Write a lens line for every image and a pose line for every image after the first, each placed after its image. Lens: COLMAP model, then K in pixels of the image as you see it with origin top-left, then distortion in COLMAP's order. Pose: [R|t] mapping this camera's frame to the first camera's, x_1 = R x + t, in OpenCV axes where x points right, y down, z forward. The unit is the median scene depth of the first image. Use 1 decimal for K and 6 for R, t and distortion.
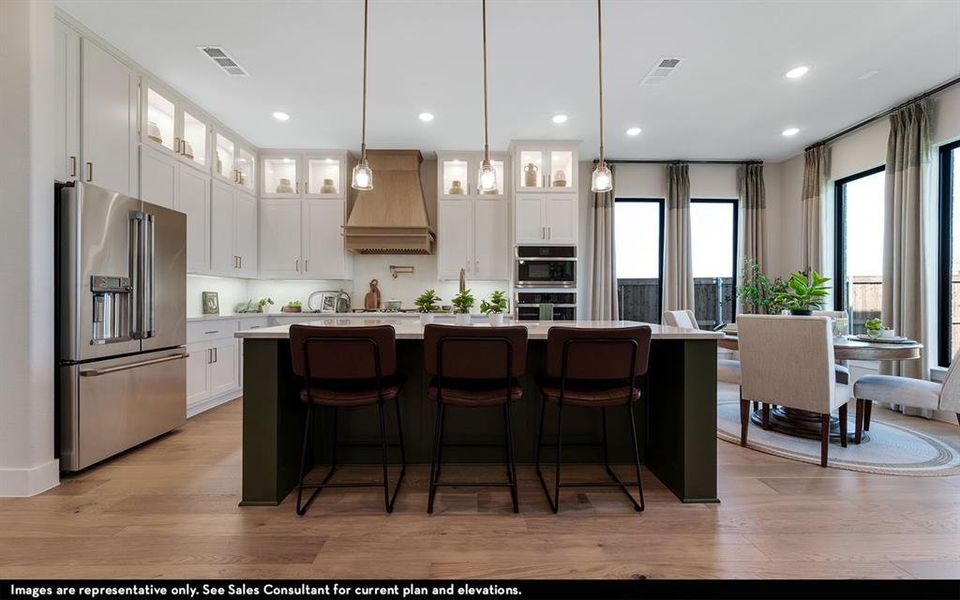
lens RADIAL K [[380.8, 0, 475.8], [0, 380.8, 302.5], [0, 0, 1]] dist [0.001791, -0.000196]
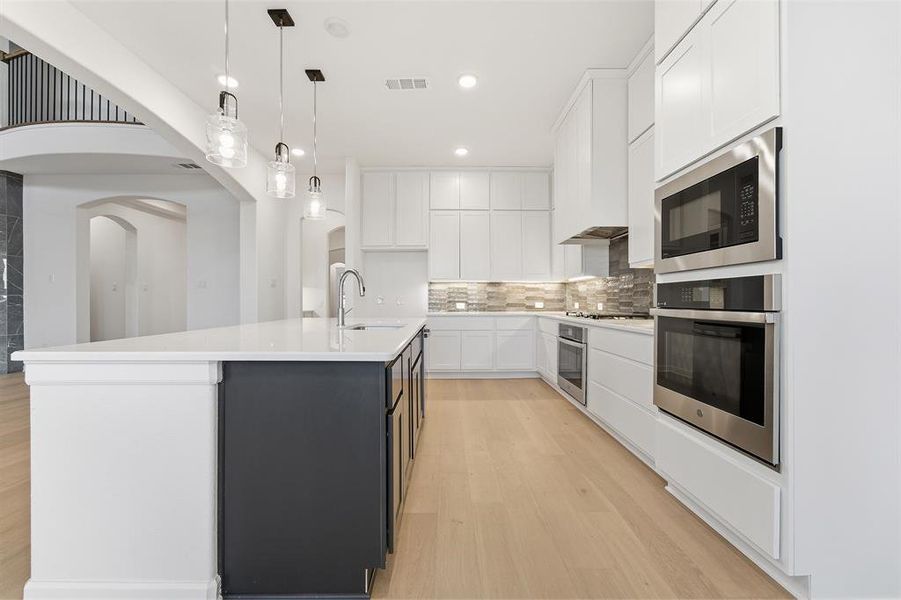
lens RADIAL K [[368.8, 0, 445.6], [0, 368.8, 300.6], [0, 0, 1]] dist [-0.003876, 0.003433]
pose [[0.019119, 0.000335, -0.999817, 0.546124], [-0.004436, 0.999990, 0.000250, -0.004779], [0.999807, 0.004430, 0.019120, 0.733309]]
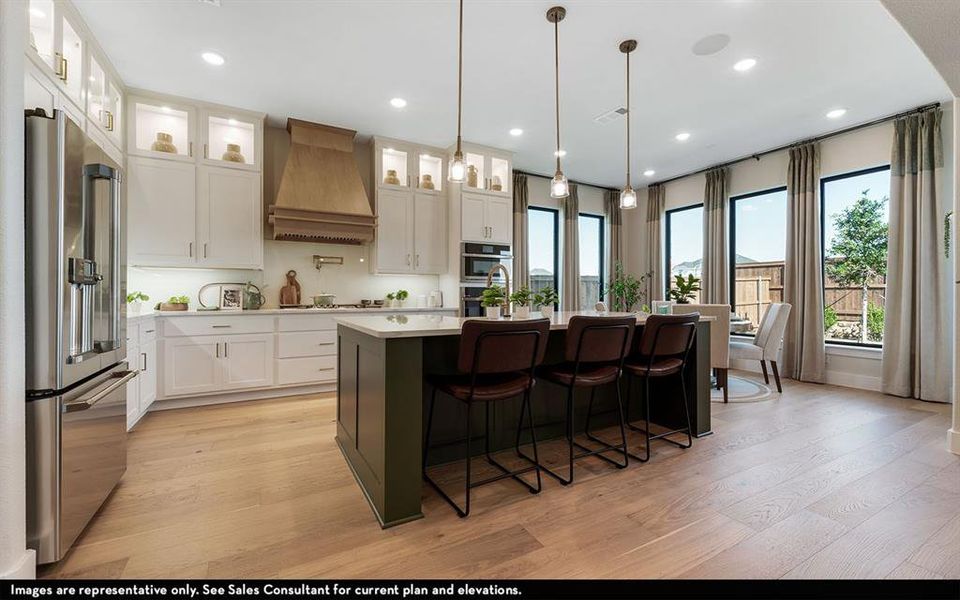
lens RADIAL K [[388.3, 0, 465.6], [0, 388.3, 296.2], [0, 0, 1]] dist [0.000785, -0.000454]
pose [[0.887005, -0.003768, 0.461745, -0.372043], [0.003415, 0.999993, 0.001599, -0.002494], [-0.461747, 0.000159, 0.887011, 0.050264]]
